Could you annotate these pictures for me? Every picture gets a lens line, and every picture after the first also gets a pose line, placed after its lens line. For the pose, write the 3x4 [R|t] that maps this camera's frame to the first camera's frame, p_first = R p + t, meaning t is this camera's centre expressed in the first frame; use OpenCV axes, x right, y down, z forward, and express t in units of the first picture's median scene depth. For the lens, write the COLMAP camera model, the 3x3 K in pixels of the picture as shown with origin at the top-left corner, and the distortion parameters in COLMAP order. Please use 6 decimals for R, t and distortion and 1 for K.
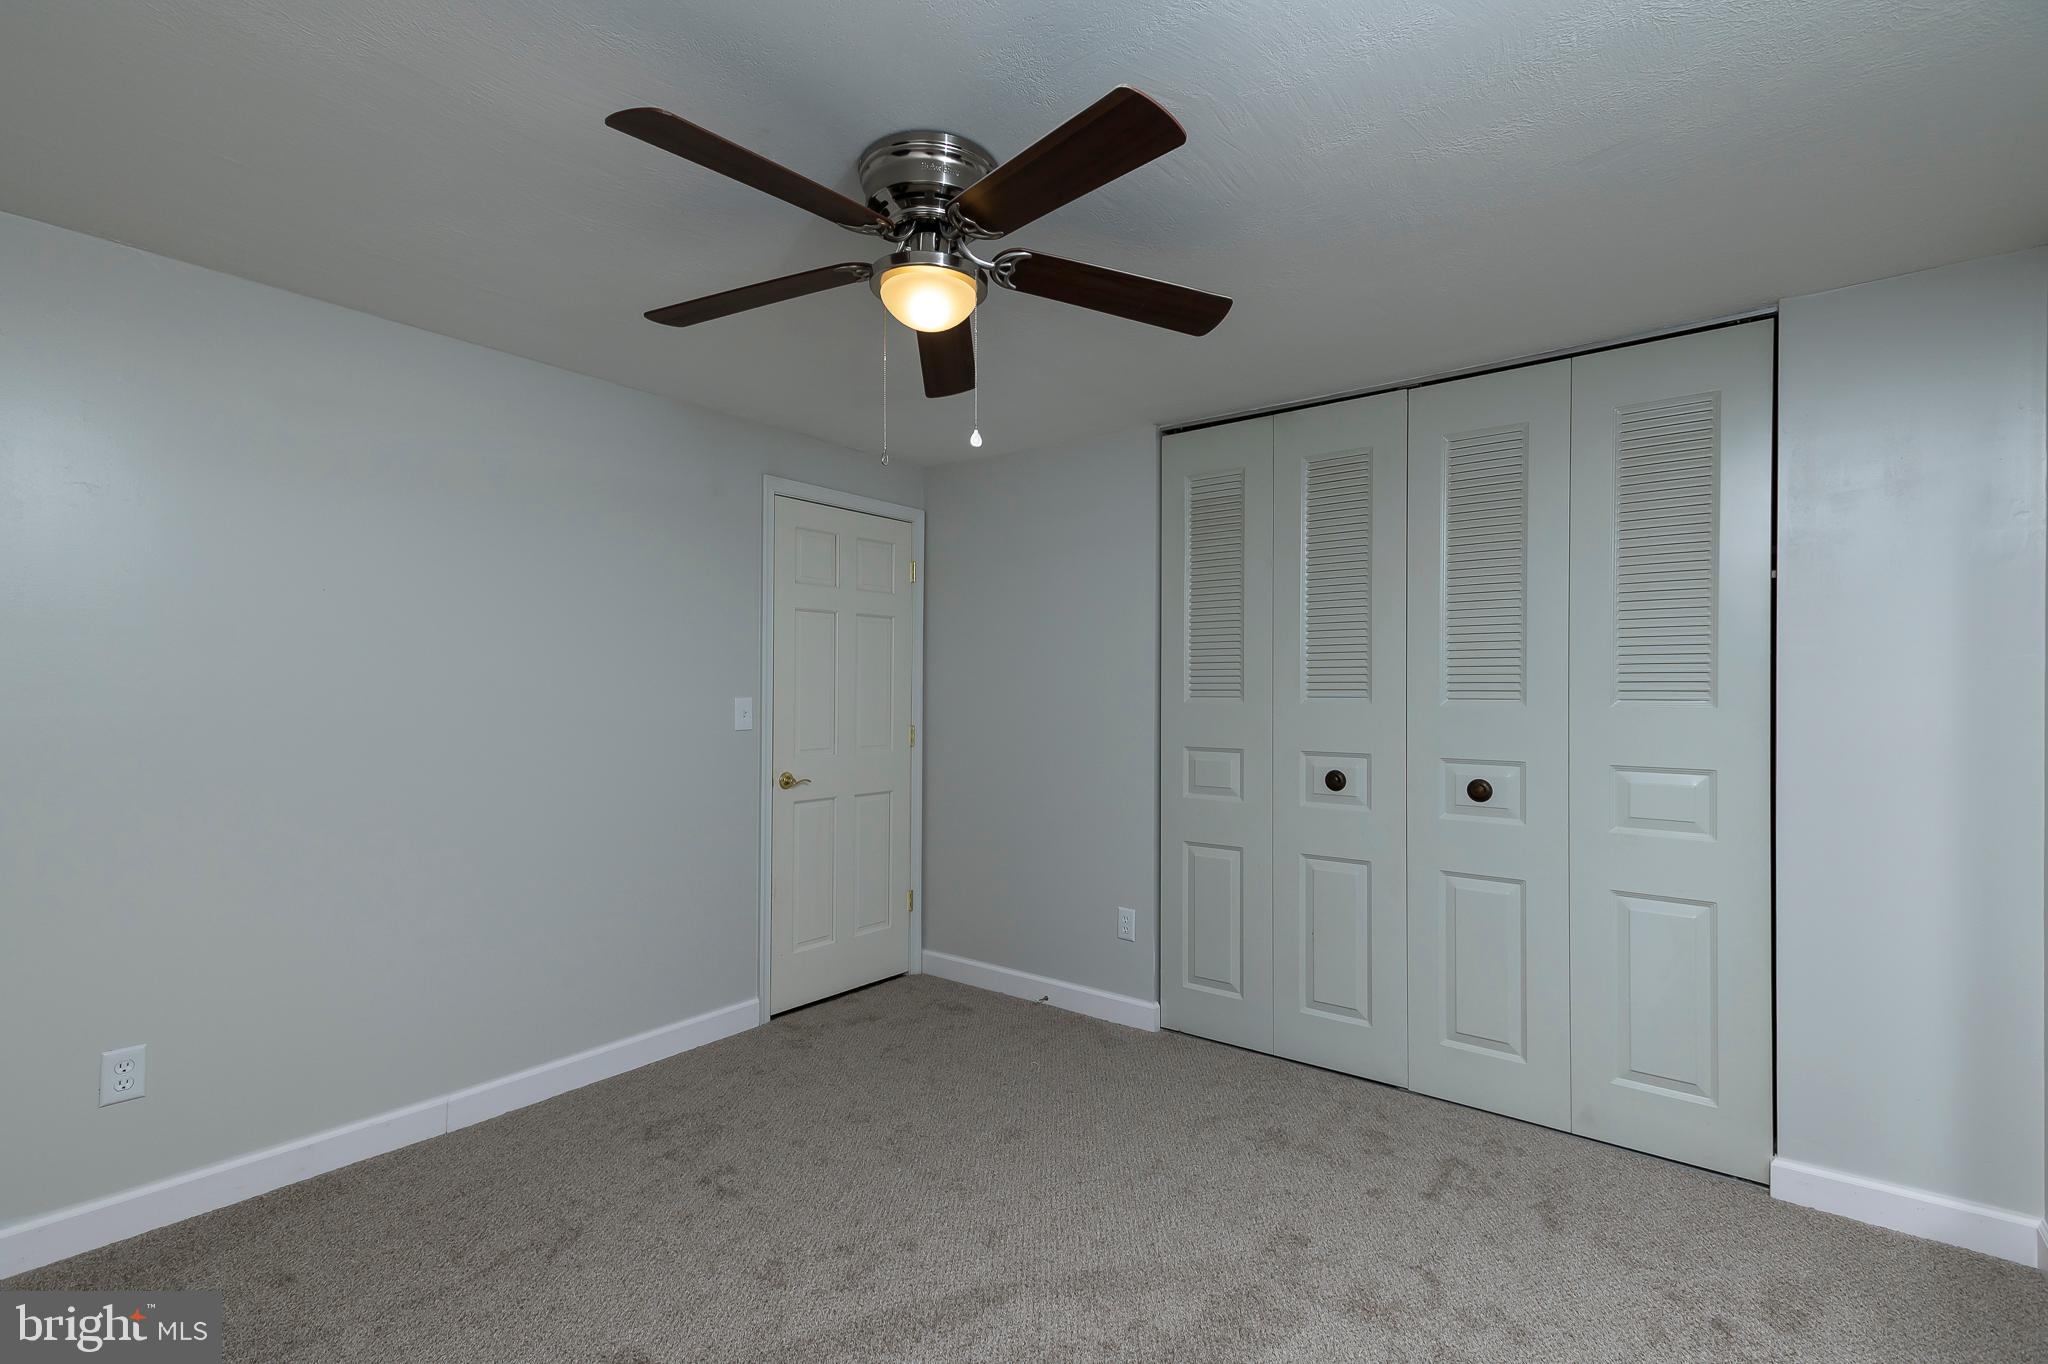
lens RADIAL K [[963.0, 0, 1035.6], [0, 963.0, 676.4], [0, 0, 1]] dist [0.020767, -0.002937]
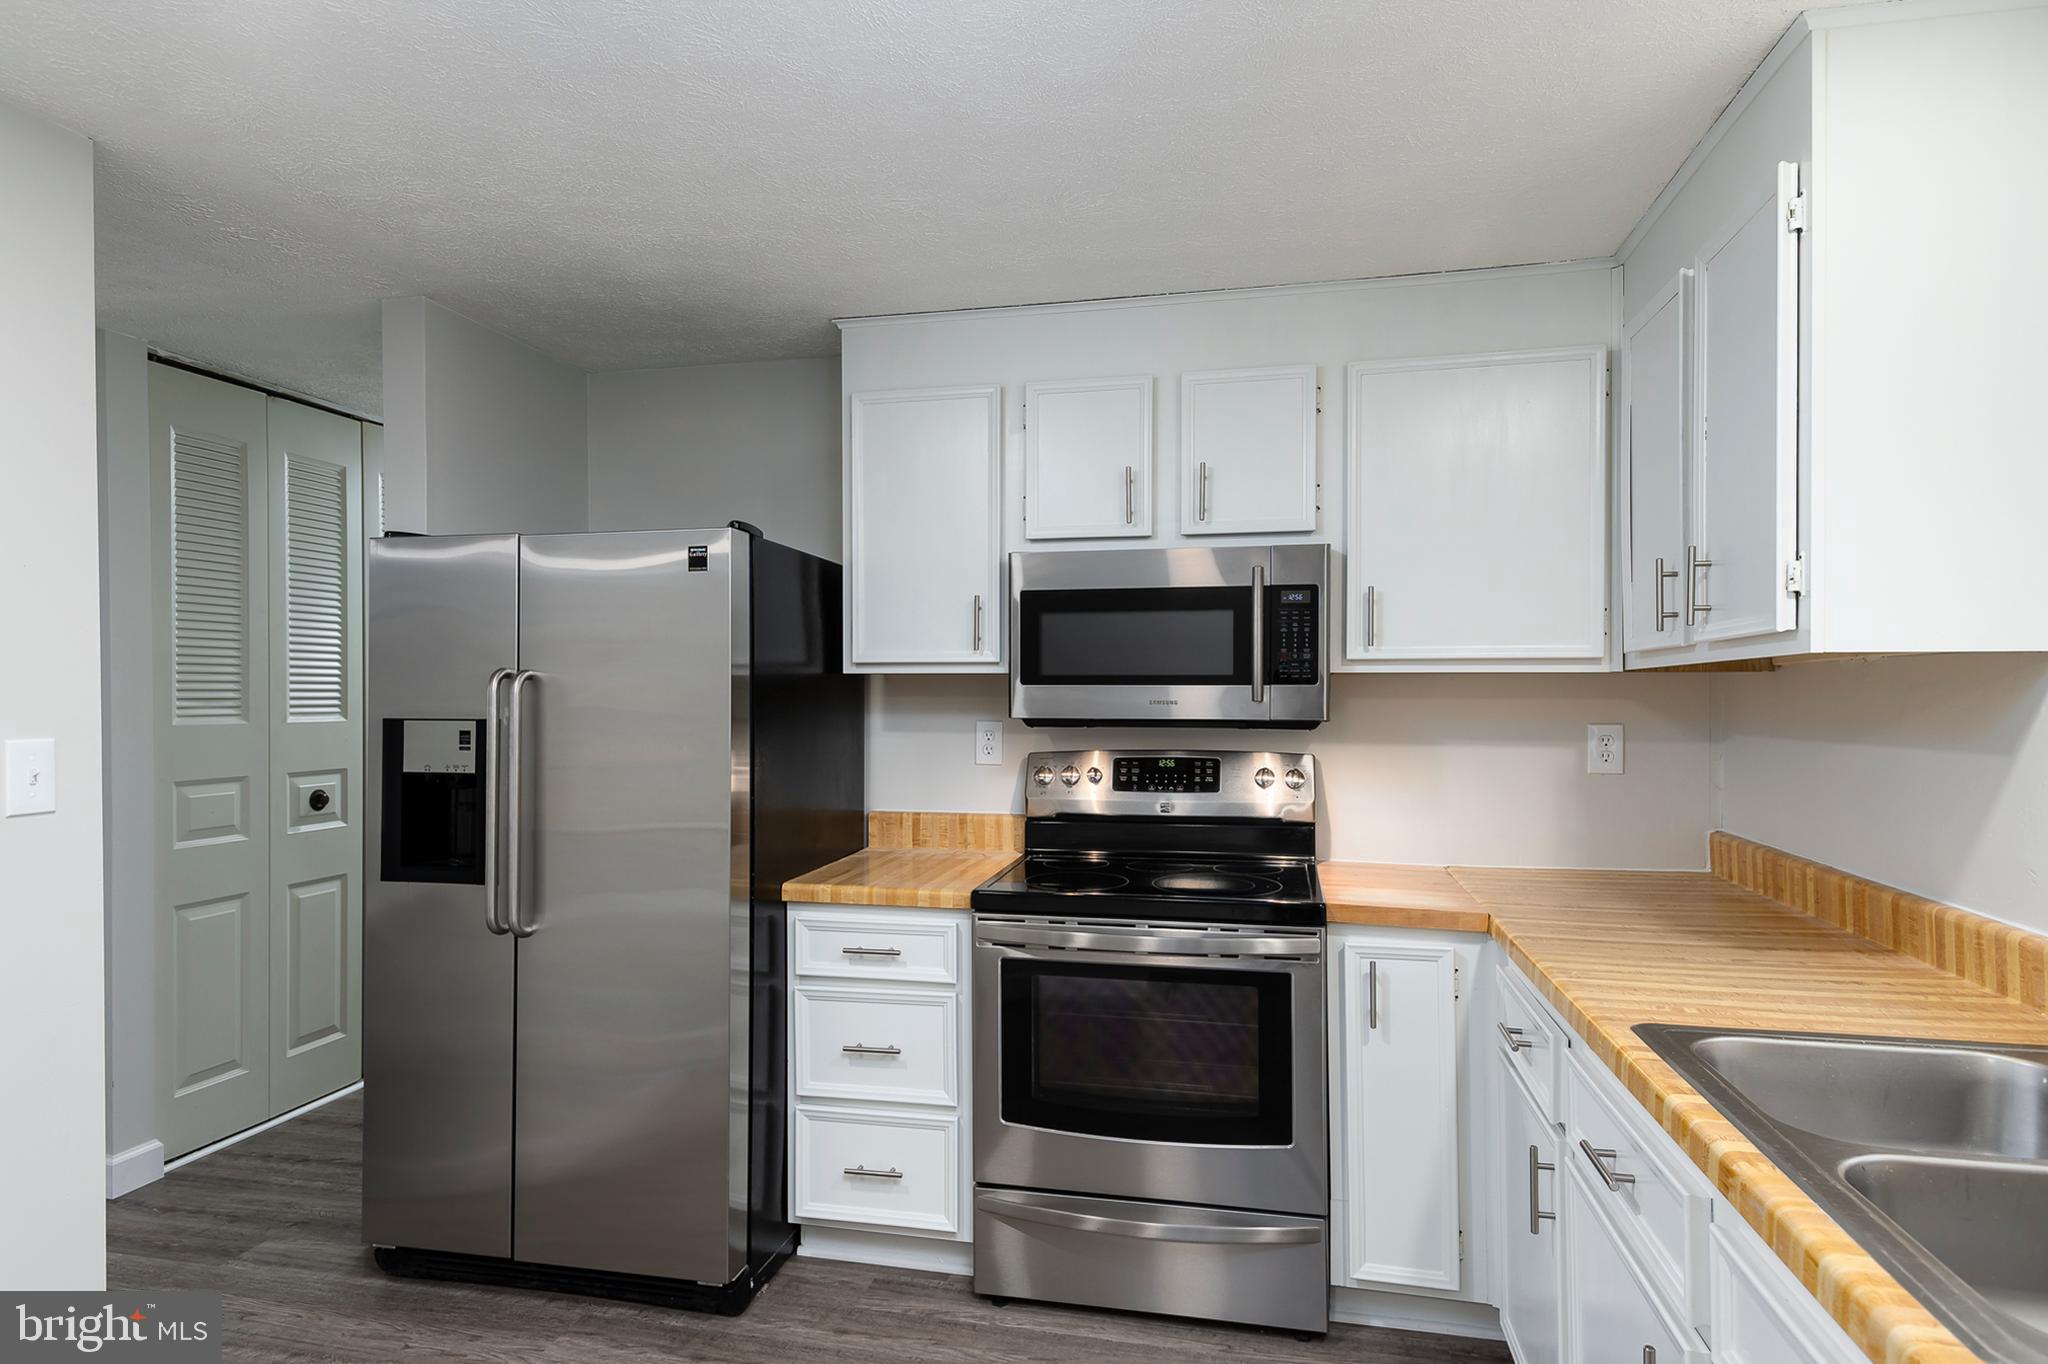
lens RADIAL K [[1171.6, 0, 1028.3], [0, 1171.6, 686.5], [0, 0, 1]] dist [0.033110, -0.001758]
pose [[-0.406080, 0.004644, 0.913826, -1.040936], [0.005394, 0.999982, -0.002685, 0.001218], [-0.913822, 0.003839, -0.406097, 0.808345]]
